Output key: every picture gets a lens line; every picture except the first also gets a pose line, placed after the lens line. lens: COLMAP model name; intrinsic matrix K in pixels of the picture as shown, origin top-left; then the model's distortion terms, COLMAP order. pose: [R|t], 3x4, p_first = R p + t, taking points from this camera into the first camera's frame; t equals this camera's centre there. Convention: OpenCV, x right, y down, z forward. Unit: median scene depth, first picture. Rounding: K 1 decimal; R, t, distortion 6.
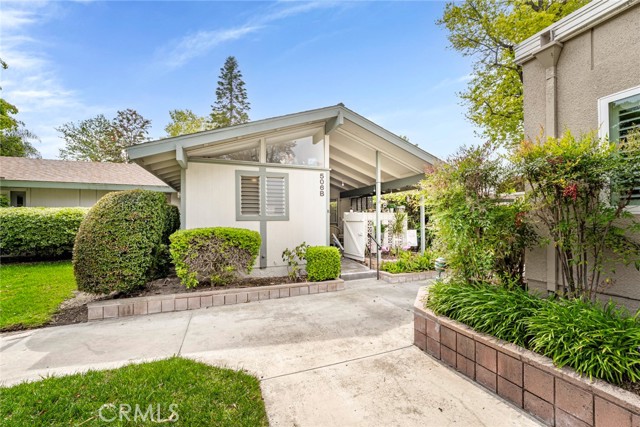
lens RADIAL K [[261.7, 0, 318.3], [0, 261.7, 217.9], [0, 0, 1]] dist [-0.007098, 0.000448]
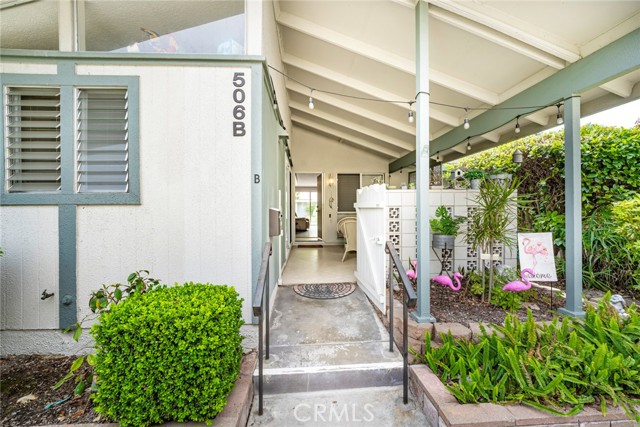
lens RADIAL K [[261.7, 0, 321.9], [0, 261.7, 211.3], [0, 0, 1]] dist [-0.007098, 0.000448]
pose [[0.954036, -0.000951, -0.299691, 0.196685], [0.004800, 0.999915, 0.012108, 0.012732], [0.299654, -0.012990, 0.953960, 0.601163]]
